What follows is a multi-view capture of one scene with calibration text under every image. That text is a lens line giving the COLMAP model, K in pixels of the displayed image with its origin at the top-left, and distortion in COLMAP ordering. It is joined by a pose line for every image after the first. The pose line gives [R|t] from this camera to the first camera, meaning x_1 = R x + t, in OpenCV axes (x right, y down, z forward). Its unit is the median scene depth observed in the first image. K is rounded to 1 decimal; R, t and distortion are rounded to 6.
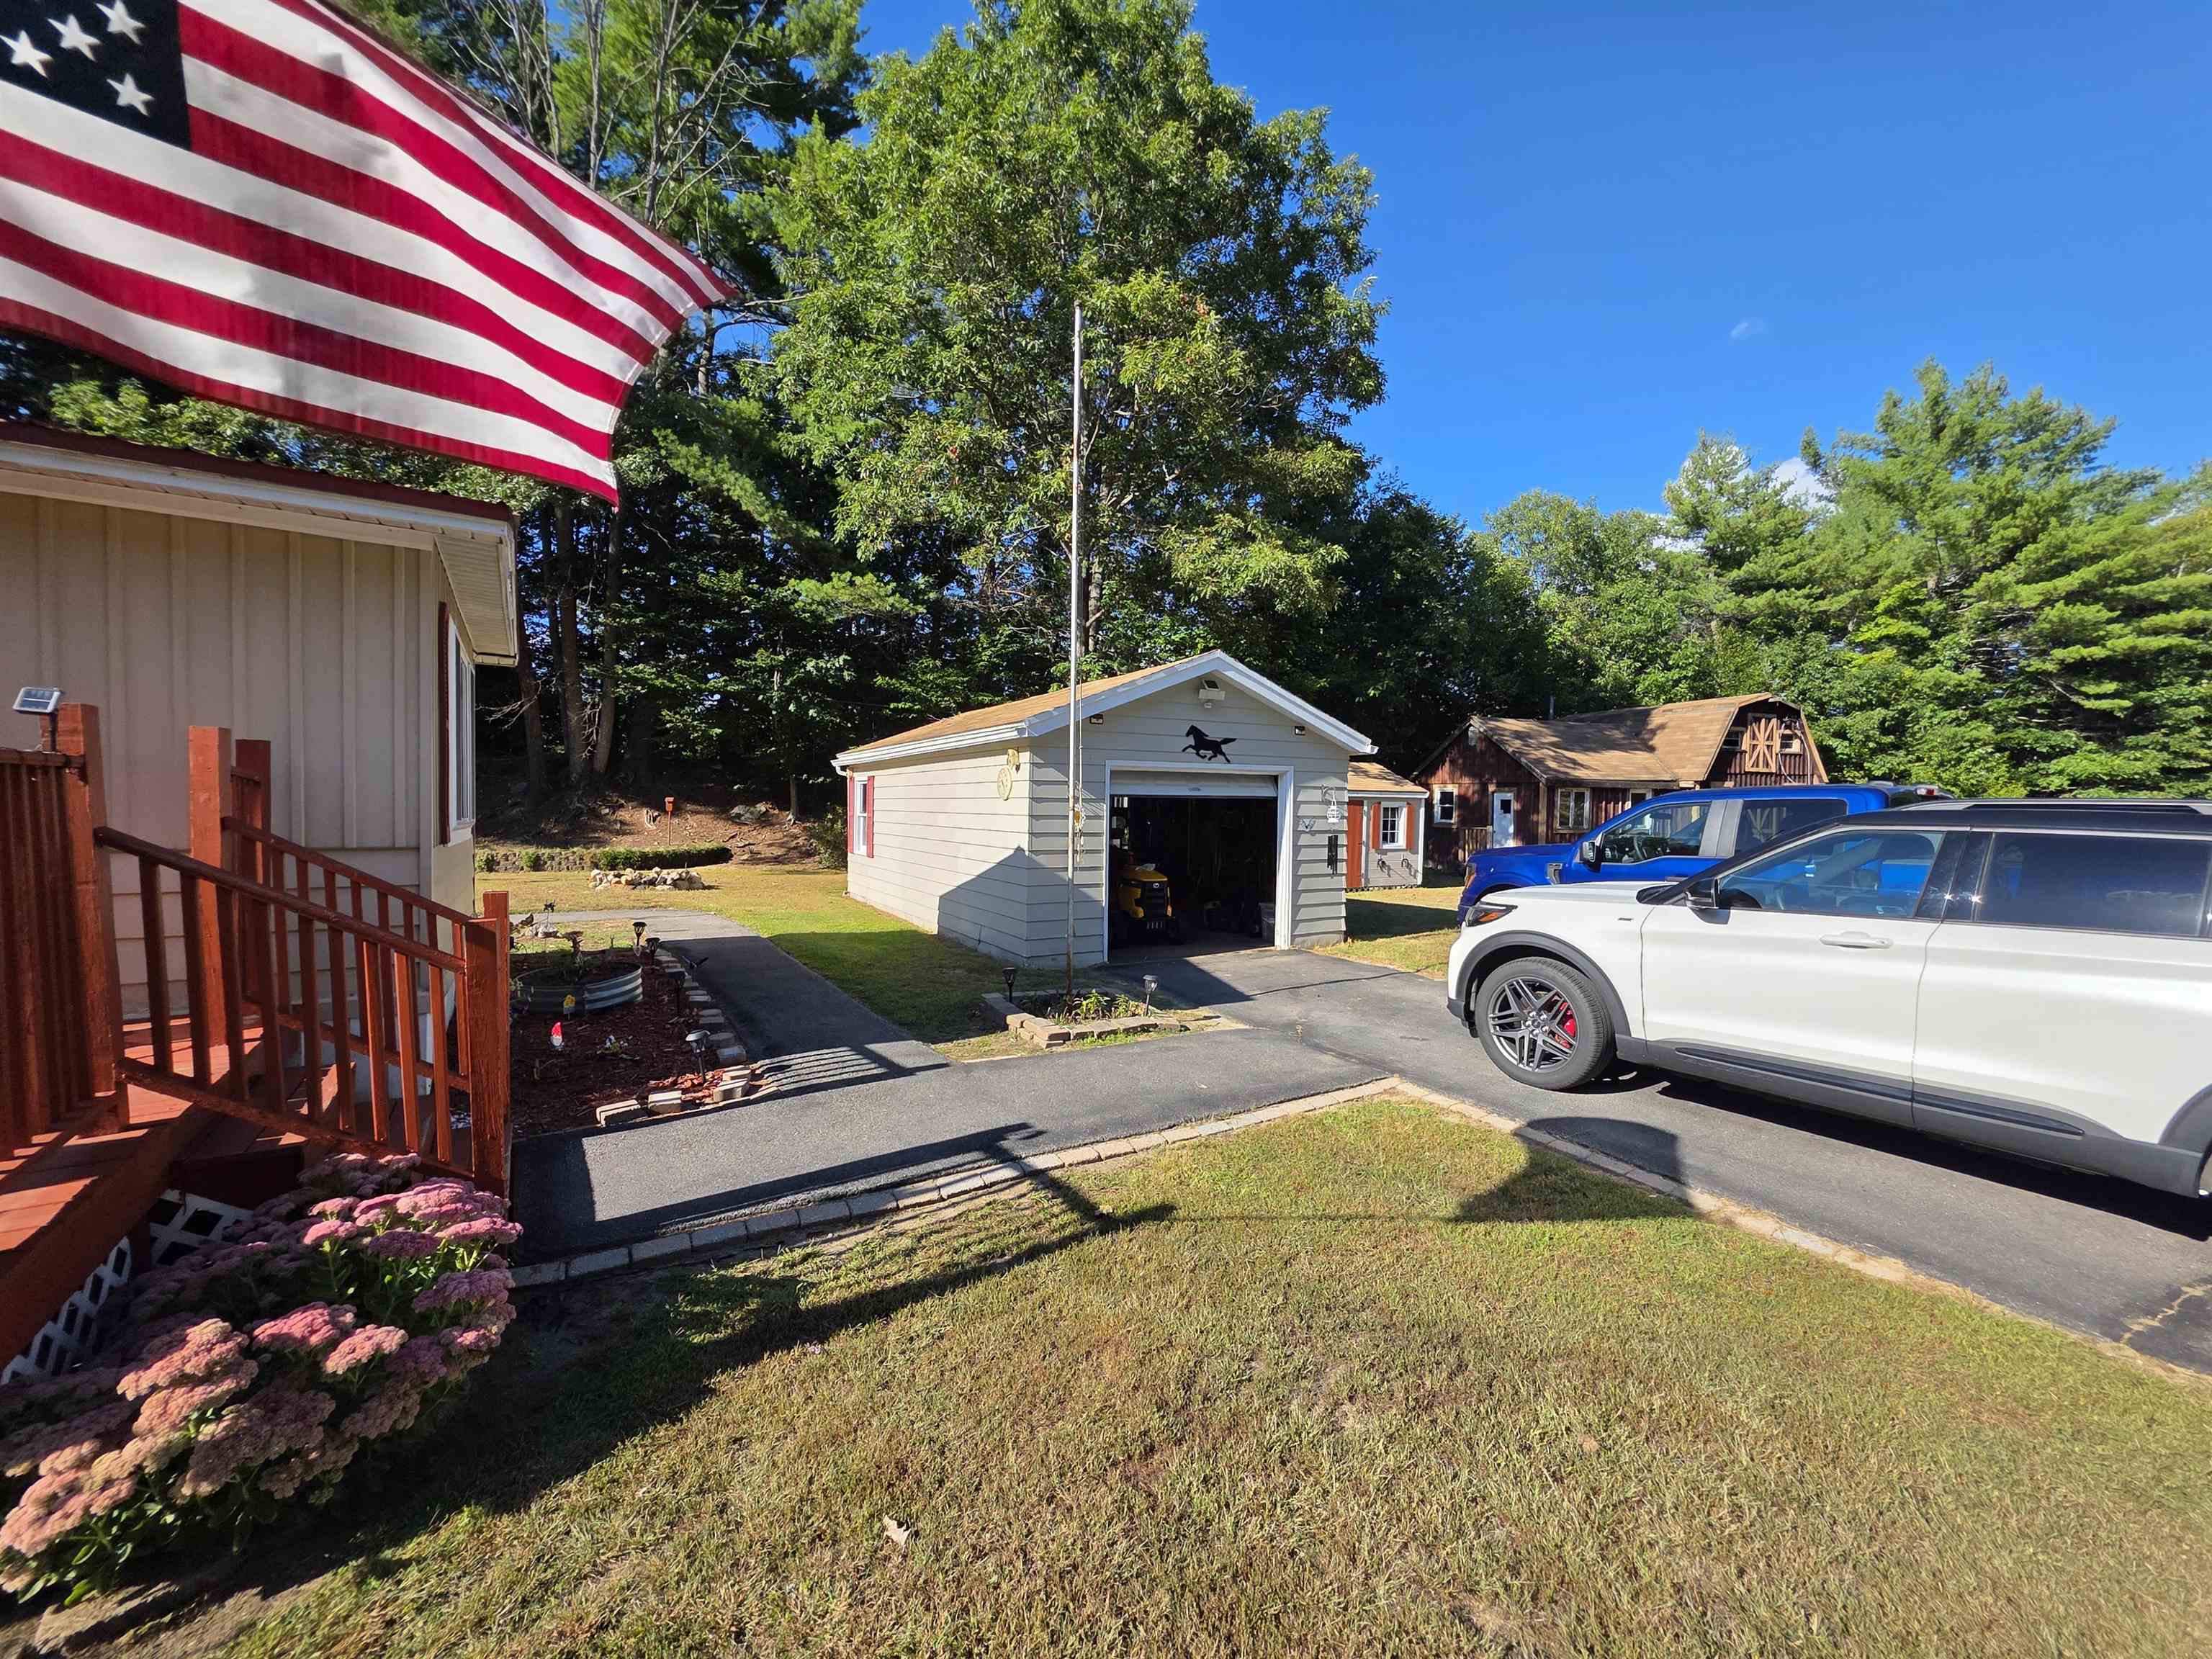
lens RADIAL K [[887.9, 0, 1108.7], [0, 887.9, 832.1], [0, 0, 1]] dist [-0.001056, 0.000503]
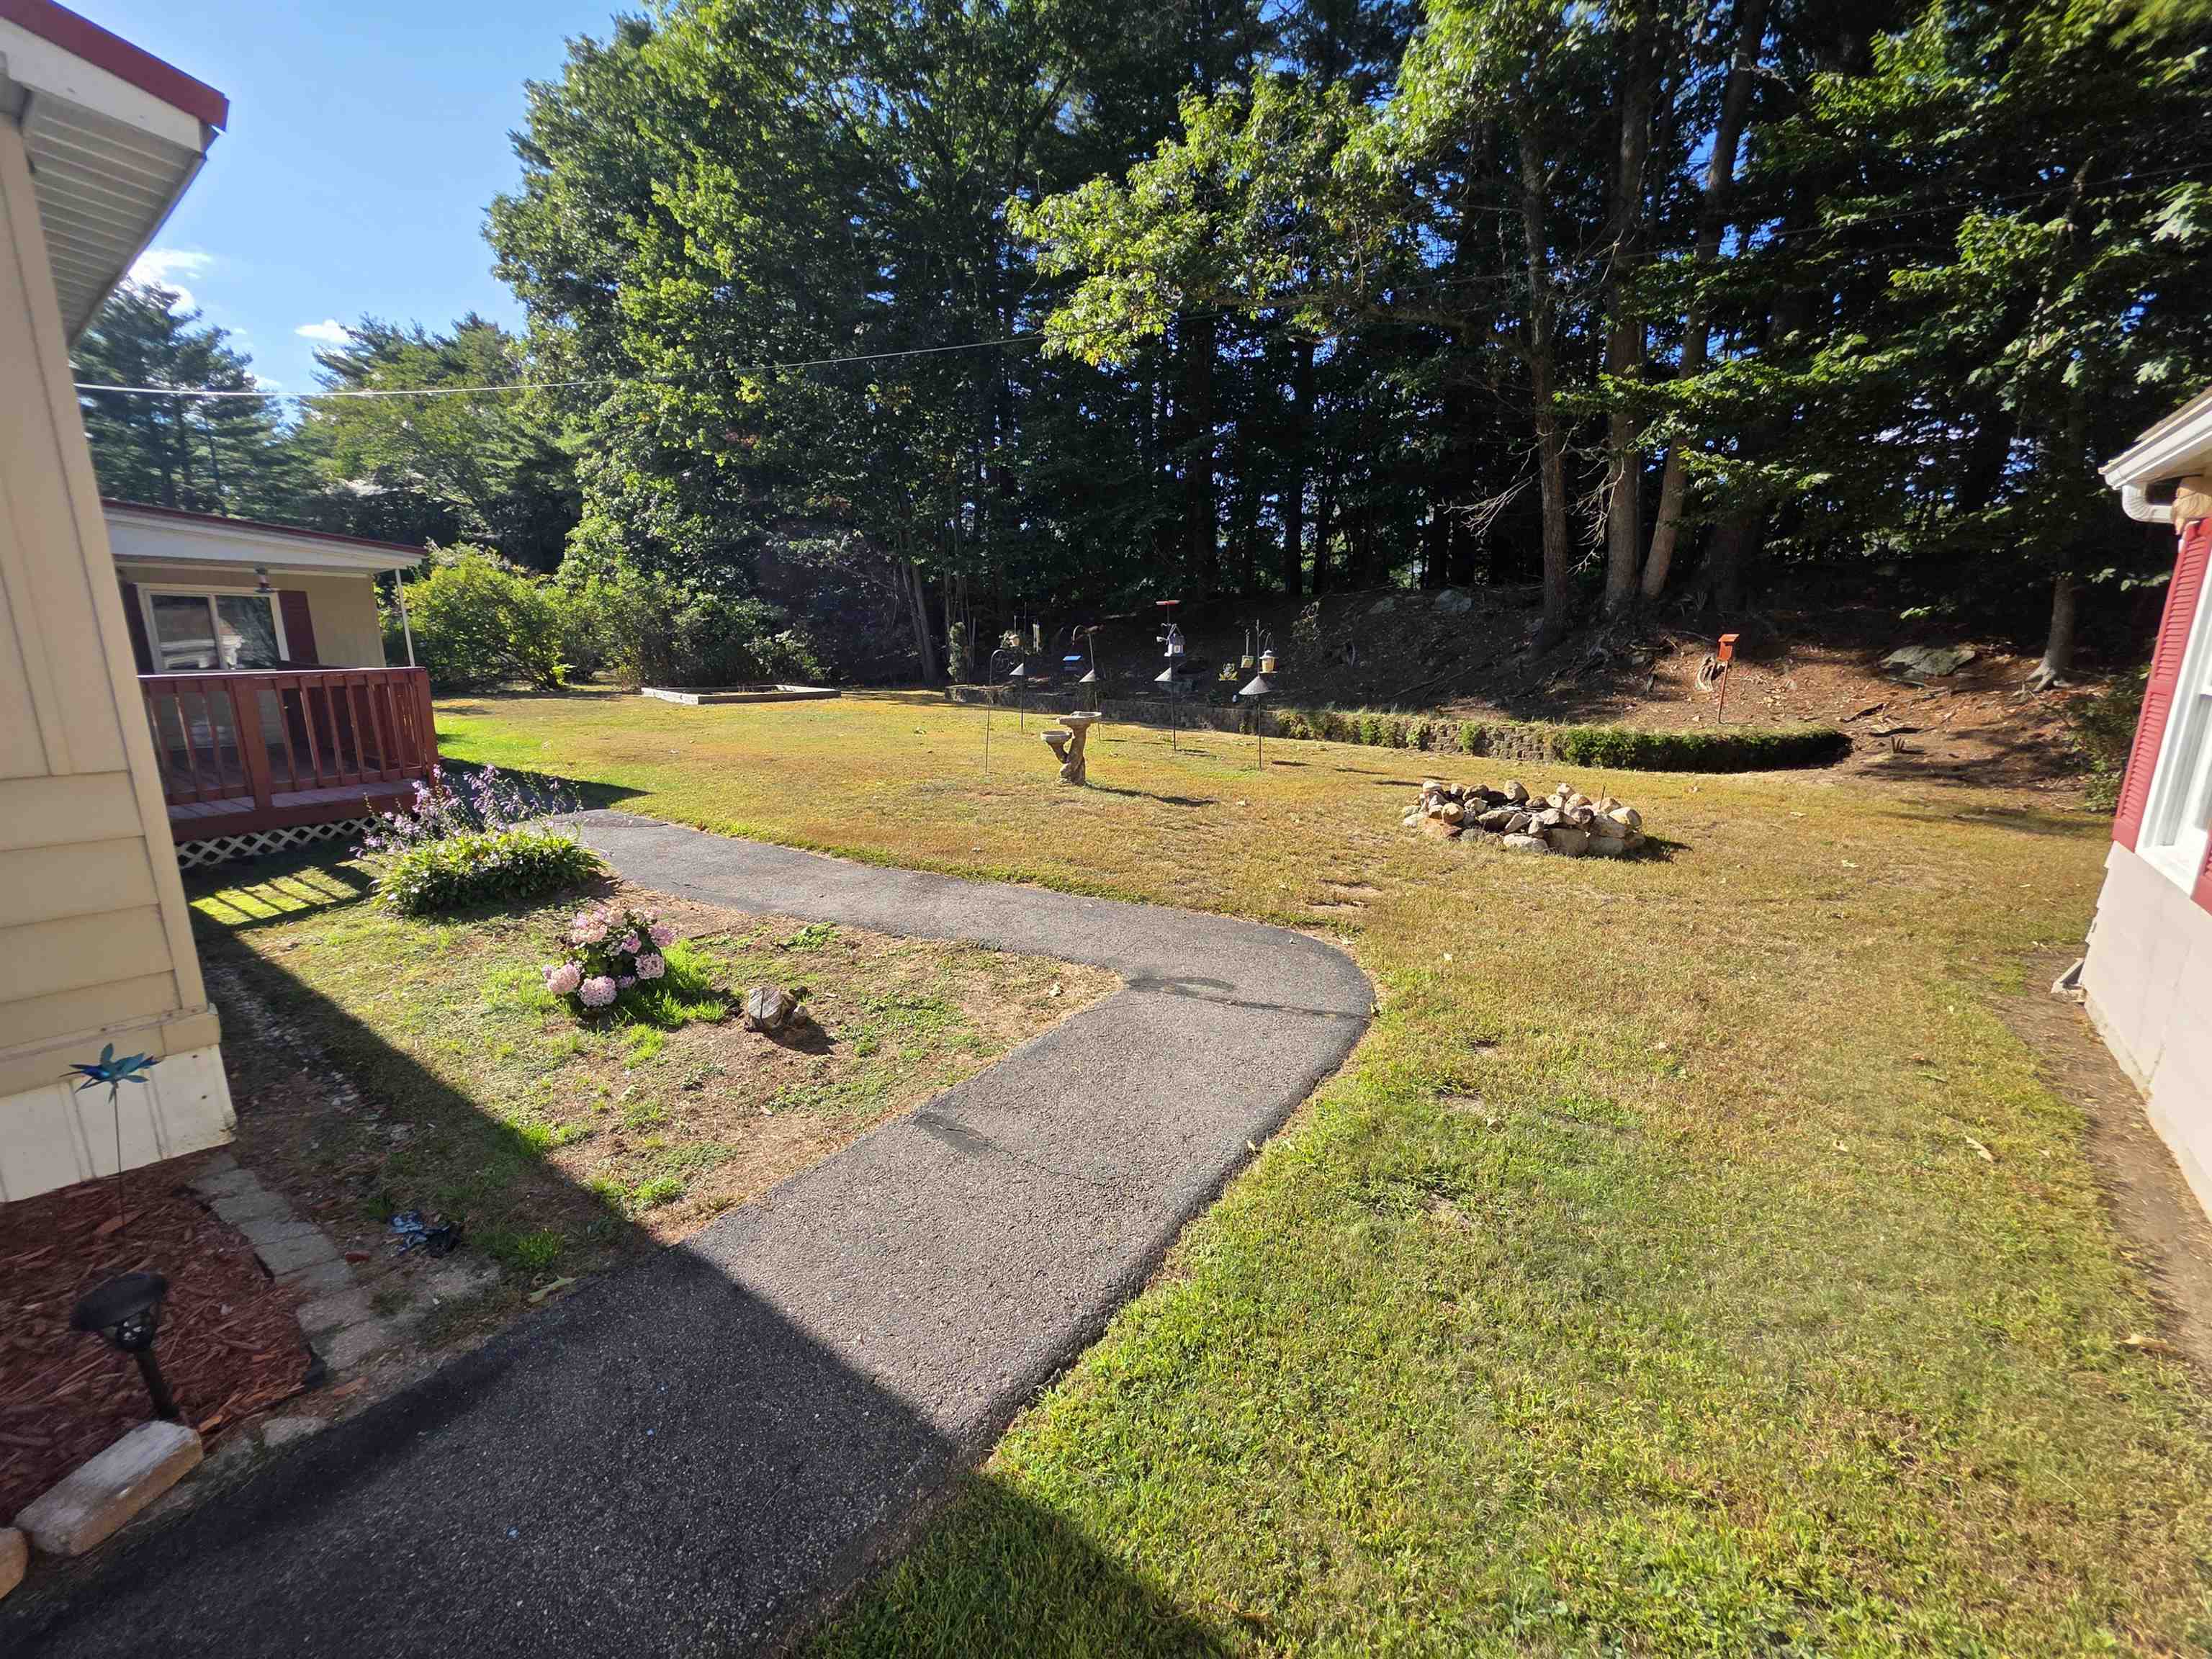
lens RADIAL K [[887.9, 0, 1103.6], [0, 887.9, 836.0], [0, 0, 1]] dist [-0.001056, 0.000503]
pose [[0.350132, 0.182206, -0.918808, -0.075470], [-0.012306, 0.981709, 0.189991, -0.010589], [0.936620, -0.055215, 0.345969, 0.297752]]
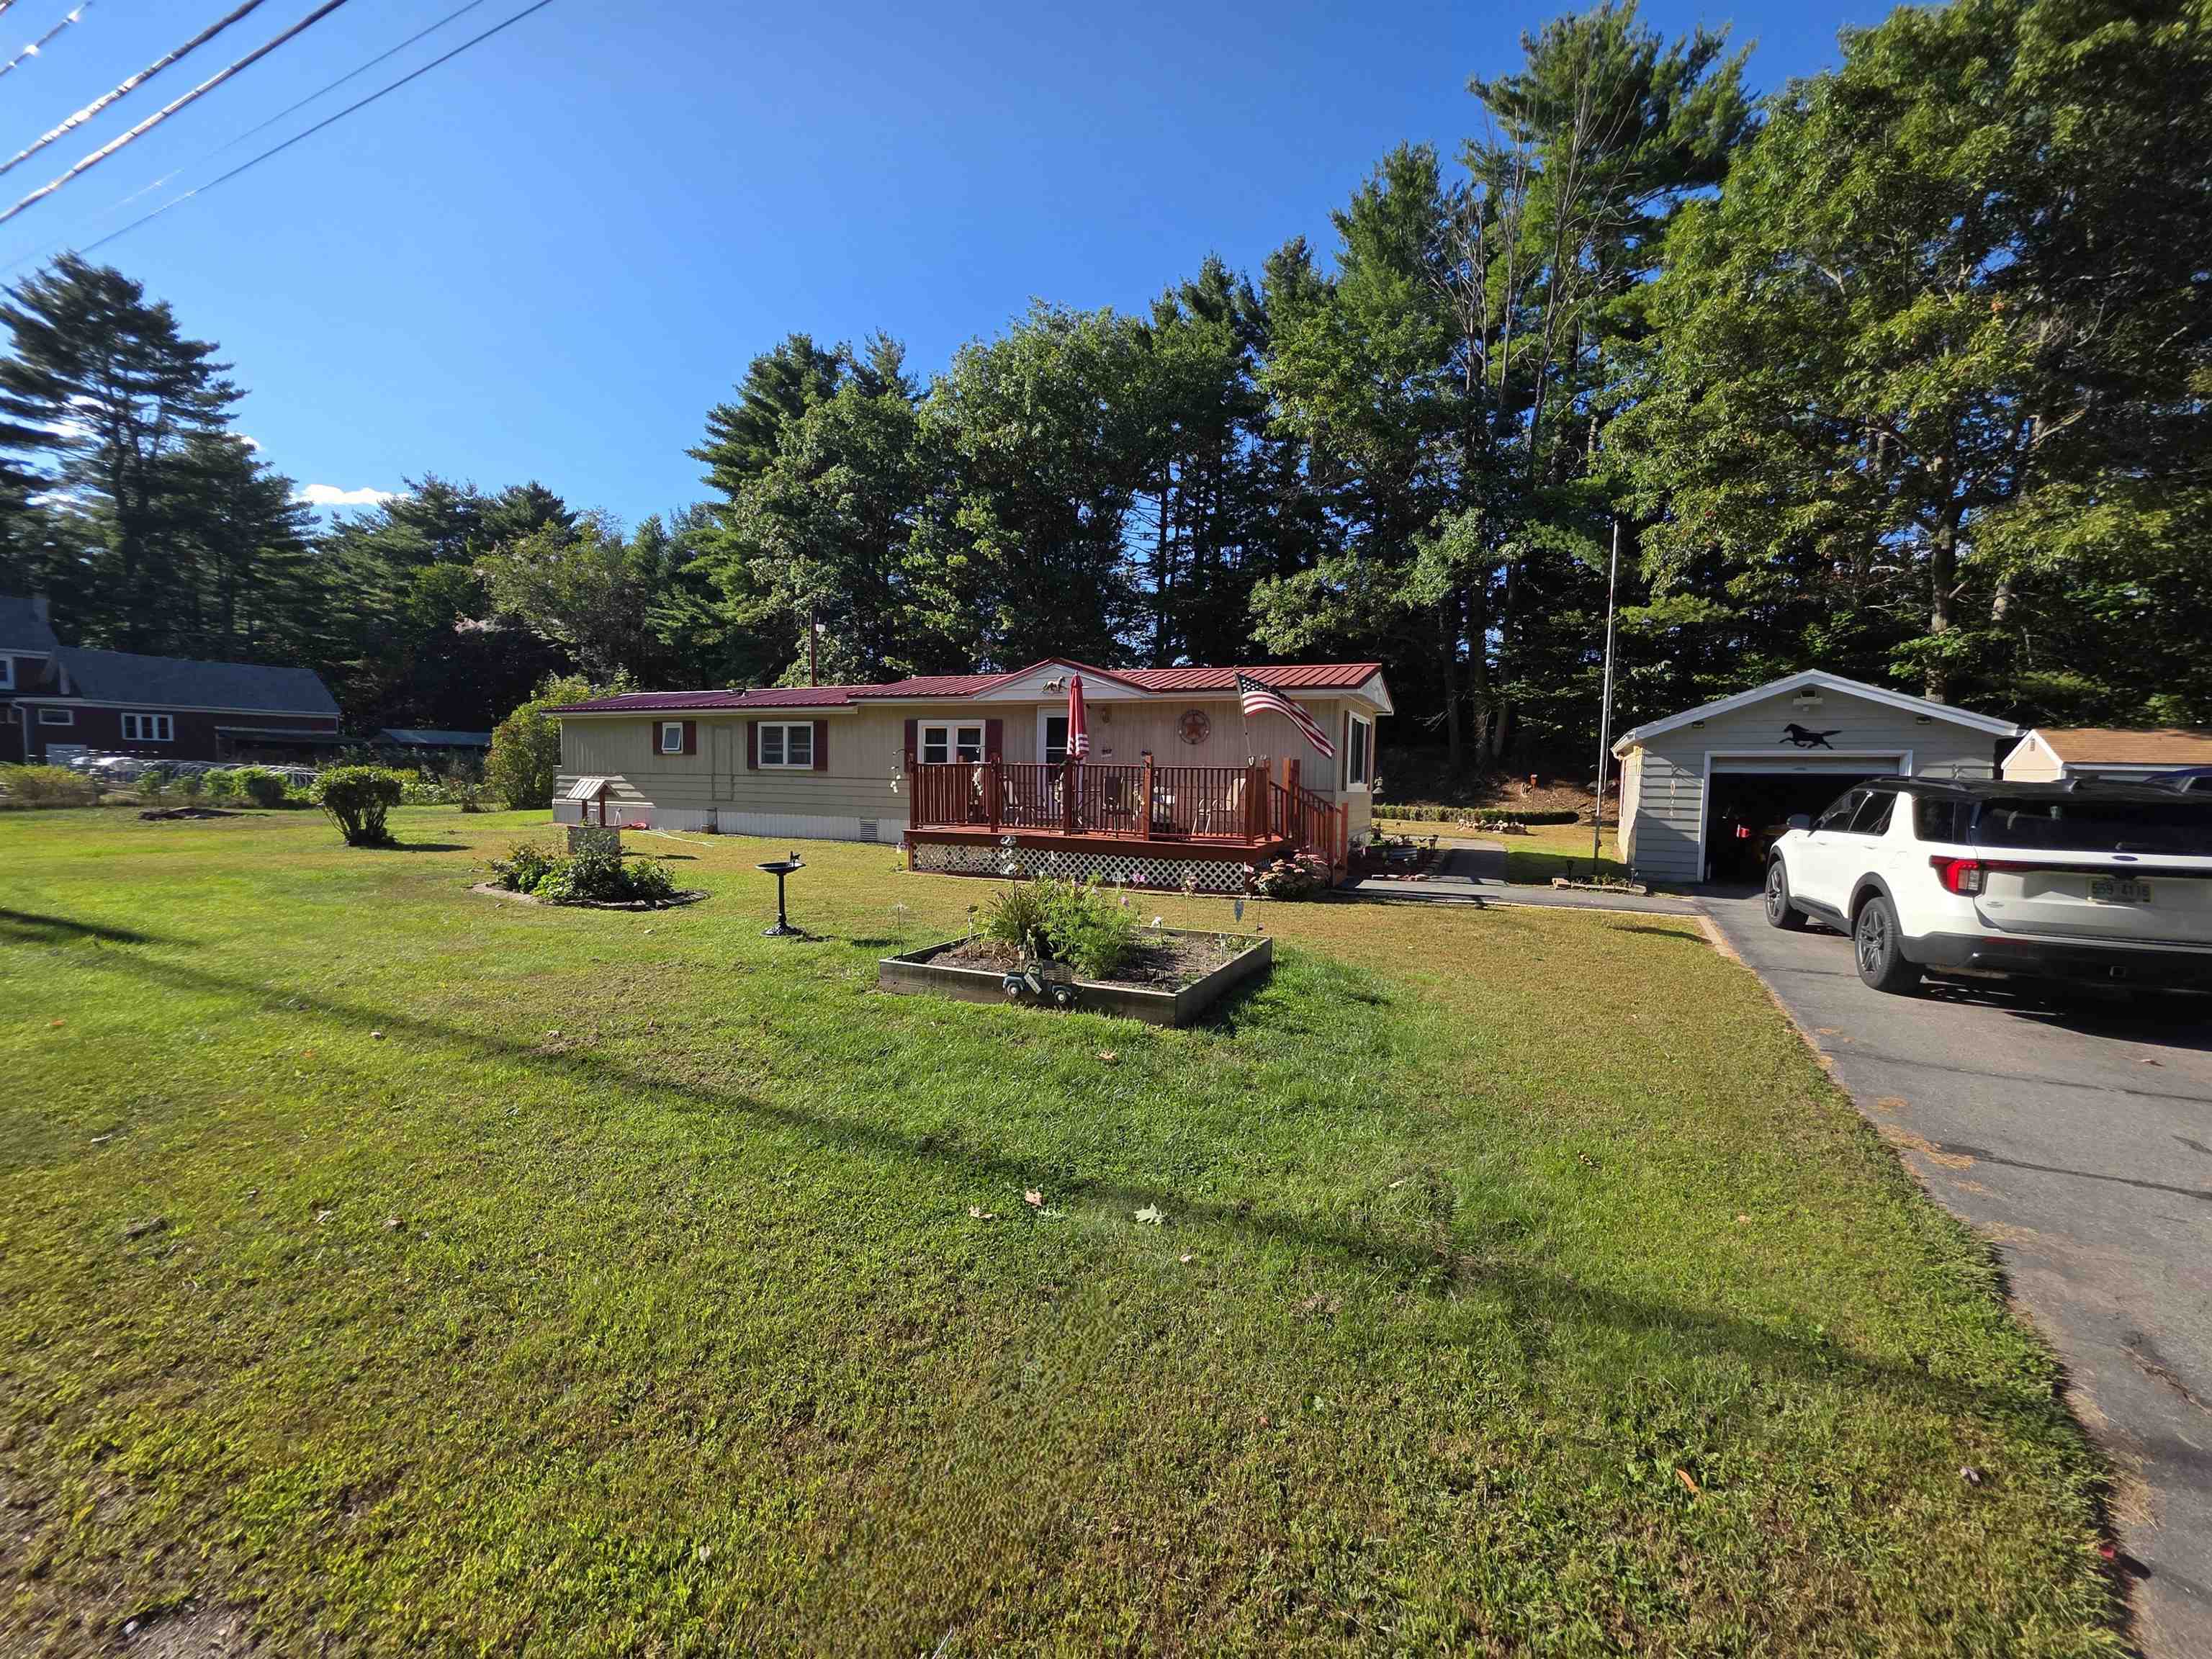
lens RADIAL K [[887.9, 0, 1102.0], [0, 887.9, 833.2], [0, 0, 1]] dist [-0.001056, 0.000503]
pose [[0.530669, 0.056503, -0.845694, 0.208686], [-0.033532, 0.998394, 0.045664, 0.007409], [0.846915, 0.004125, 0.531712, -0.196953]]
